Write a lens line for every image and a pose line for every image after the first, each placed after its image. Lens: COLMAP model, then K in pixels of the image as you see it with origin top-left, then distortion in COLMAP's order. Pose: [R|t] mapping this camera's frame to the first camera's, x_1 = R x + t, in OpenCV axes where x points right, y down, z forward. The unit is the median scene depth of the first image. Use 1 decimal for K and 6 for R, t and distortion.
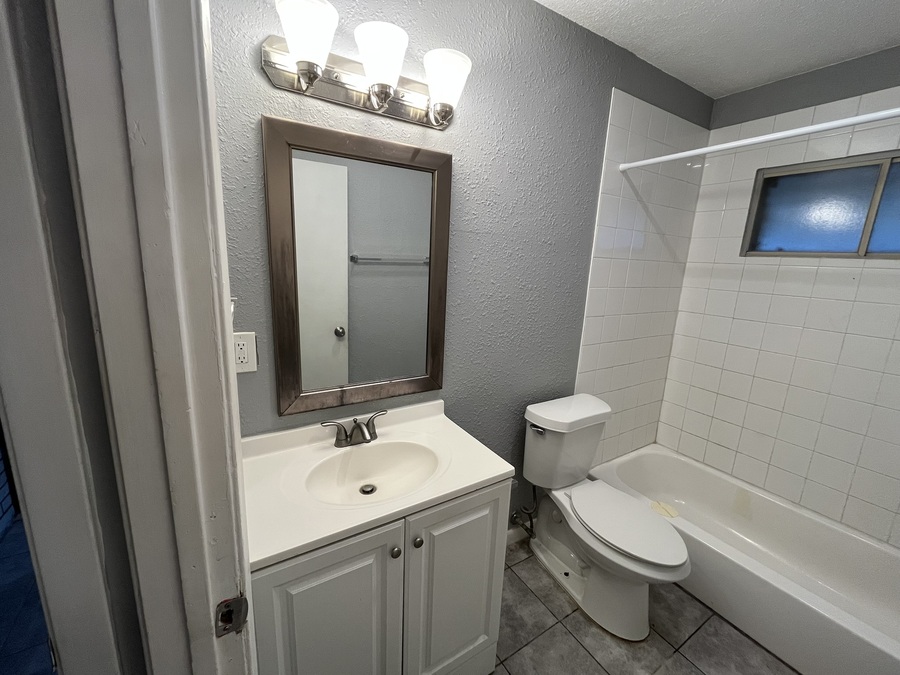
lens RADIAL K [[368.7, 0, 446.0], [0, 368.7, 336.6], [0, 0, 1]] dist [-0.001755, -0.000332]
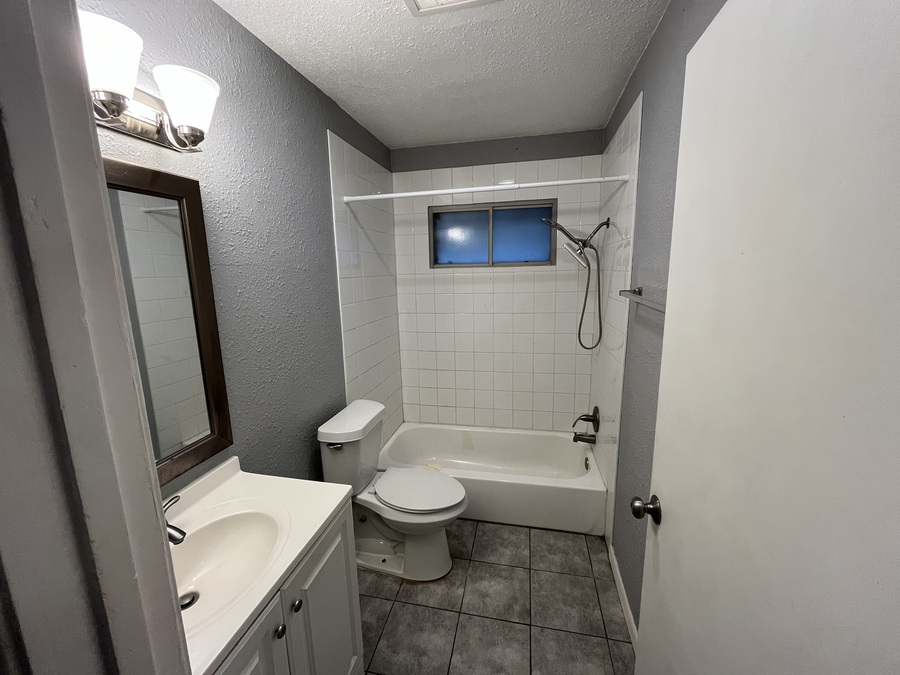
lens RADIAL K [[368.7, 0, 446.0], [0, 368.7, 336.6], [0, 0, 1]] dist [-0.001755, -0.000332]
pose [[0.693035, -0.187274, 0.696155, -0.207804], [0.202033, 0.977426, 0.061812, -0.054806], [-0.692016, 0.097809, 0.715226, 0.003079]]
